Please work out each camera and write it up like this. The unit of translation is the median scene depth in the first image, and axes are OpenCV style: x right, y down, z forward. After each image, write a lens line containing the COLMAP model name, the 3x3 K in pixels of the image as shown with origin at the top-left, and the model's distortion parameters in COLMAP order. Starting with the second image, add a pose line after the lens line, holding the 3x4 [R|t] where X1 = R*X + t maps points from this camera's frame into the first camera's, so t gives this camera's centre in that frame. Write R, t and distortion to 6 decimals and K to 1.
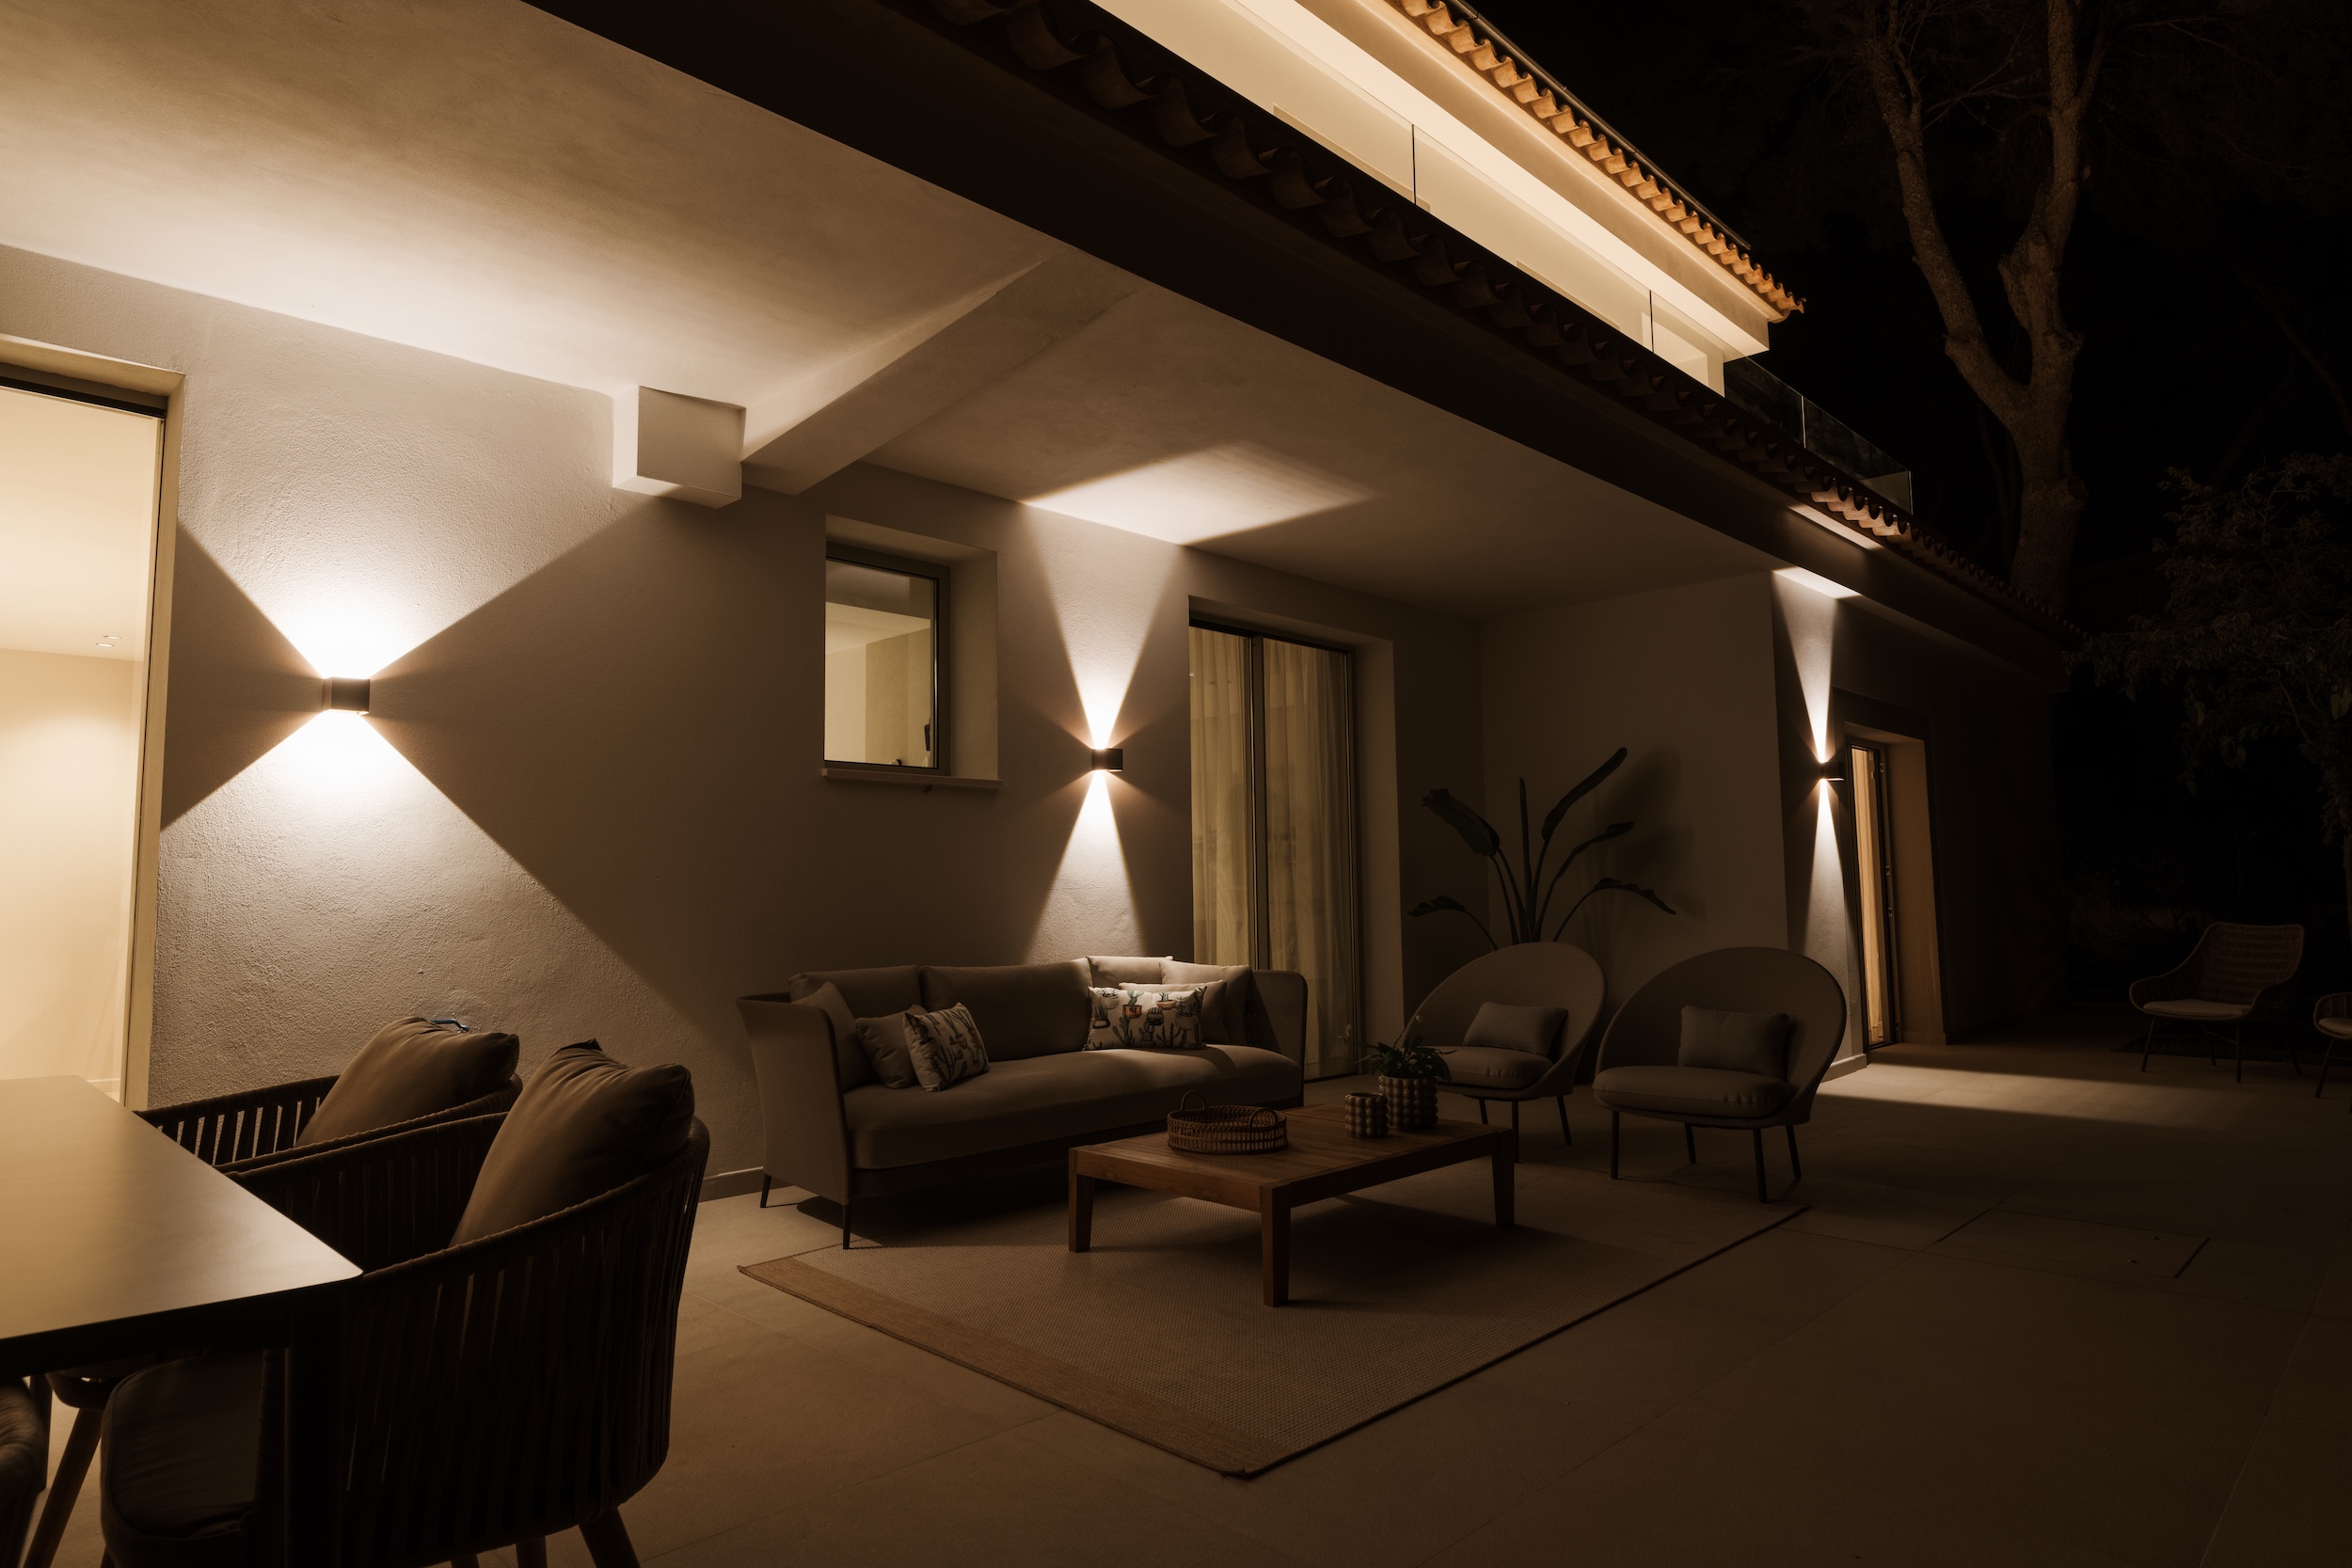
lens RADIAL K [[1351.9, 0, 1176.0], [0, 1351.9, 784.0], [0, 0, 1]] dist [-0.008994, -0.005469]
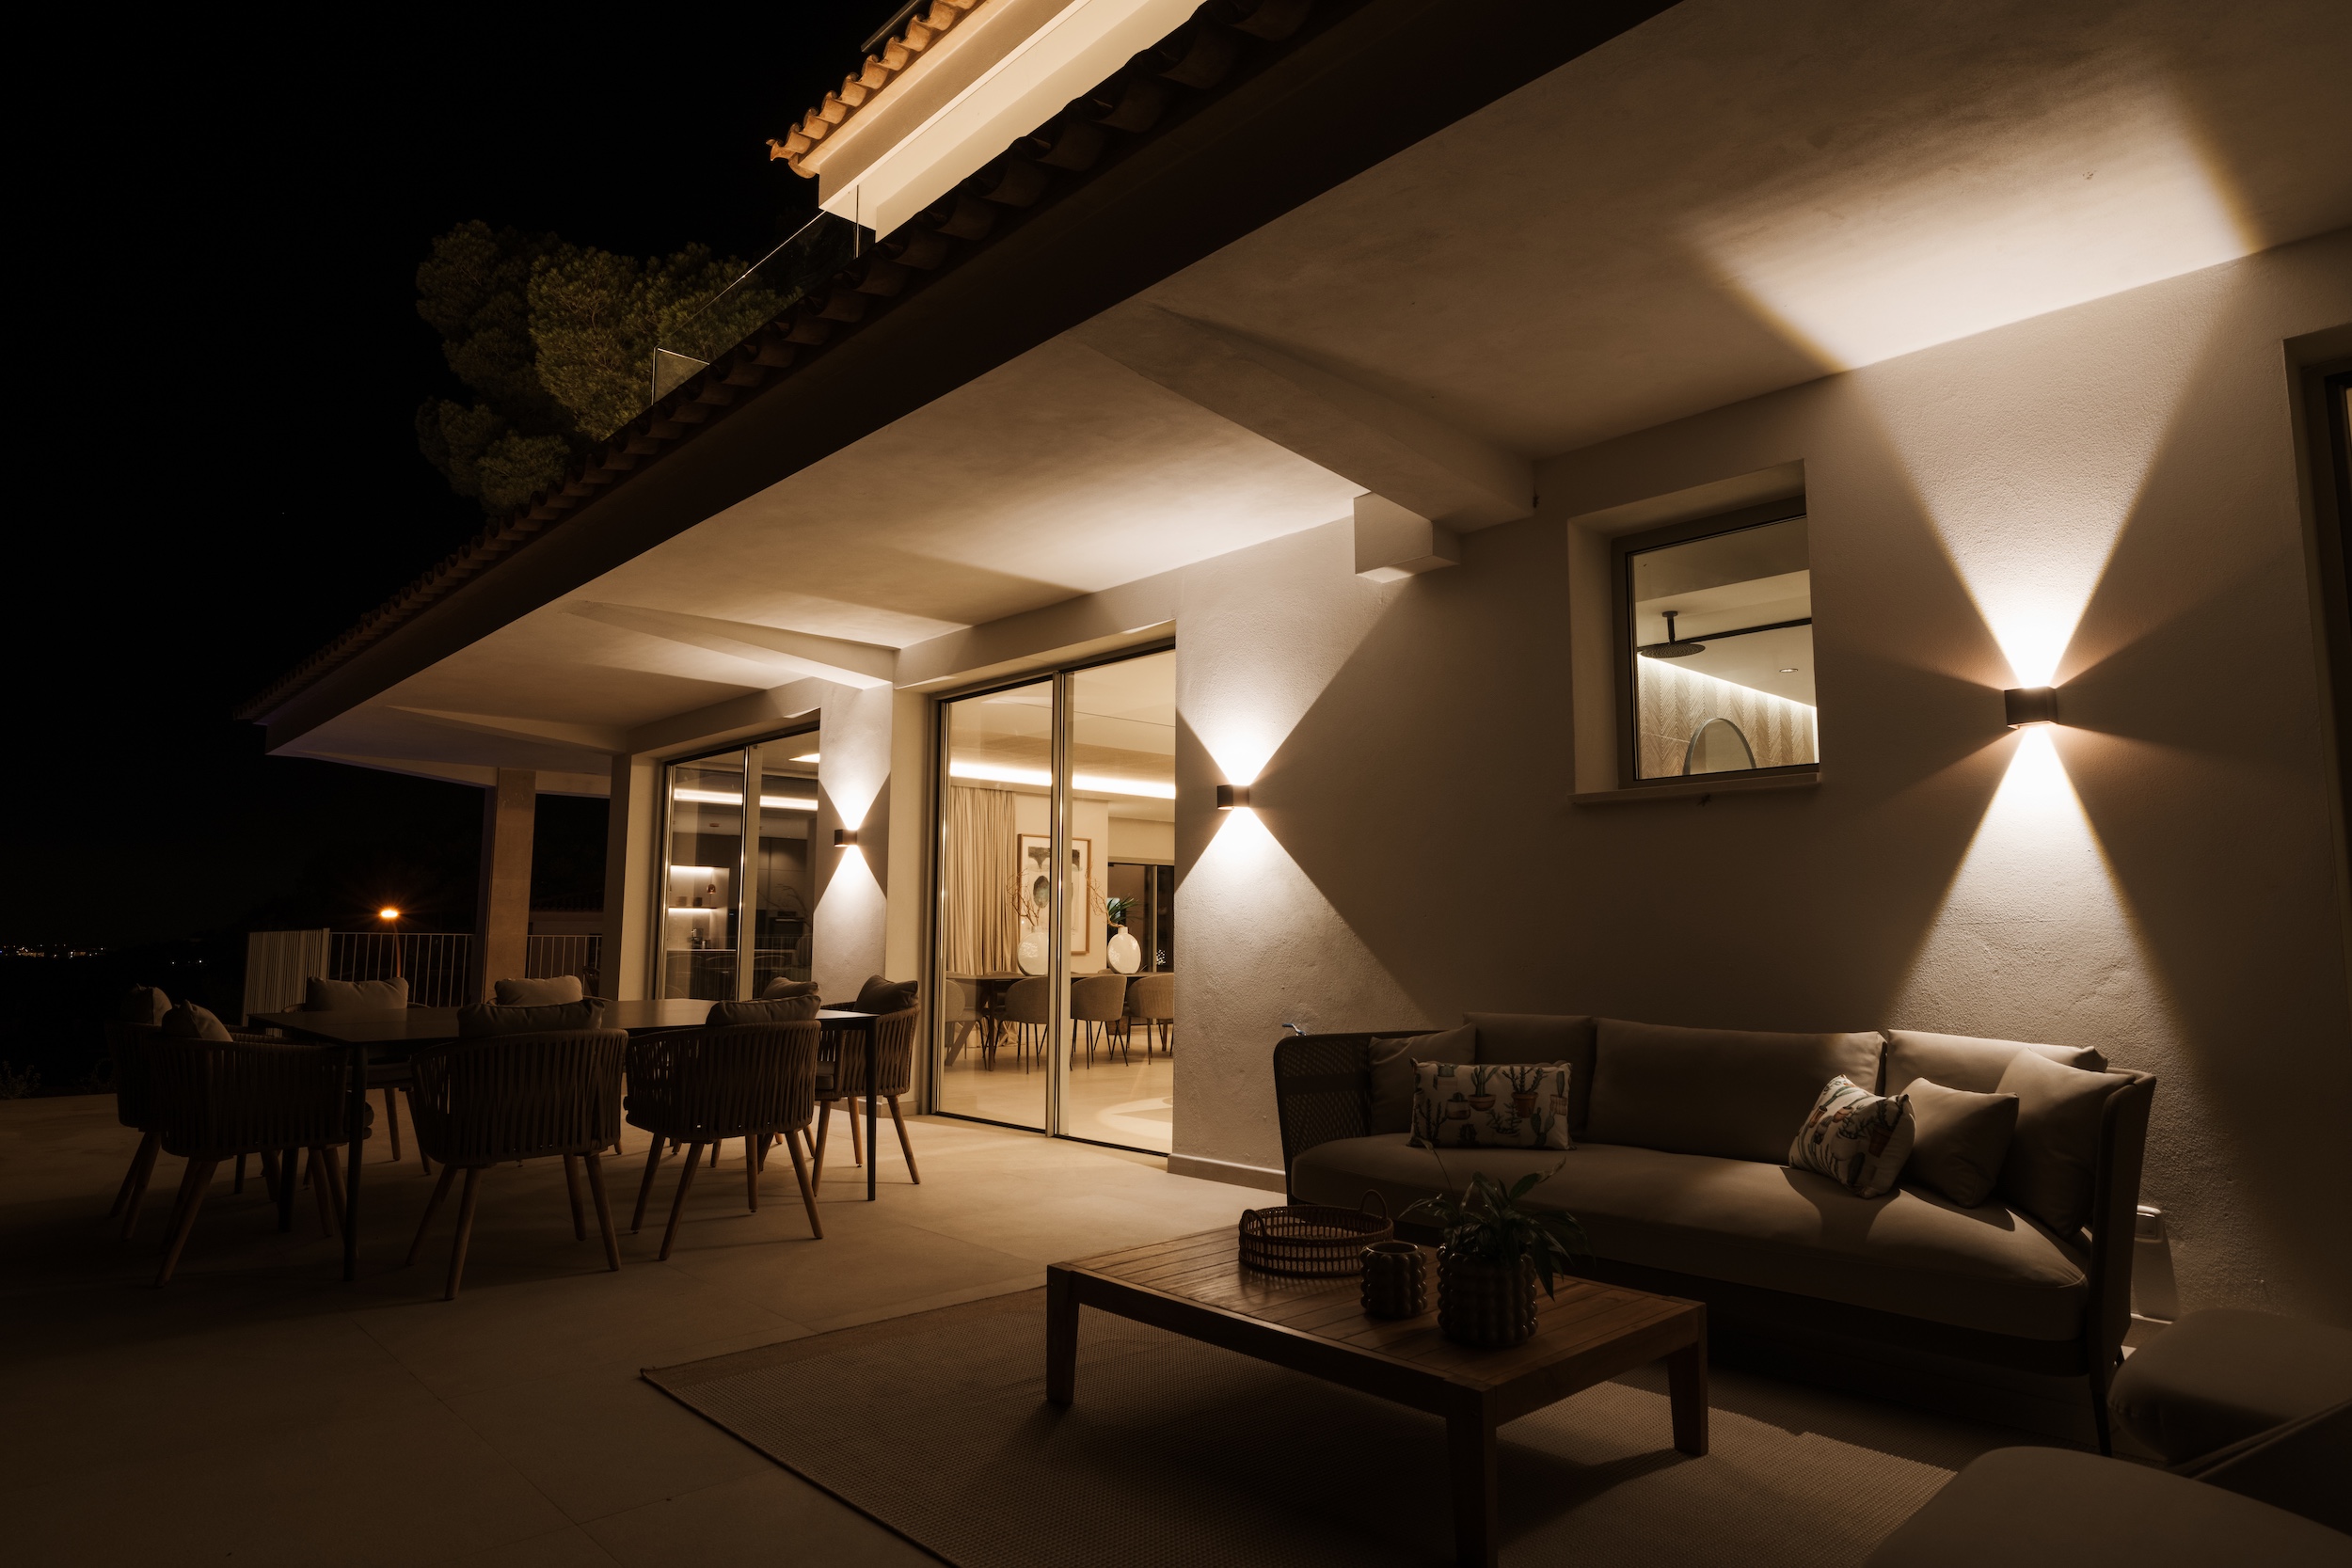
lens RADIAL K [[1351.9, 0, 1176.0], [0, 1351.9, 784.0], [0, 0, 1]] dist [-0.008994, -0.005469]
pose [[-0.057303, -0.103723, -0.992954, 0.706346], [0.082158, 0.990725, -0.108232, 0.062233], [0.994971, -0.087781, -0.048249, 0.823819]]
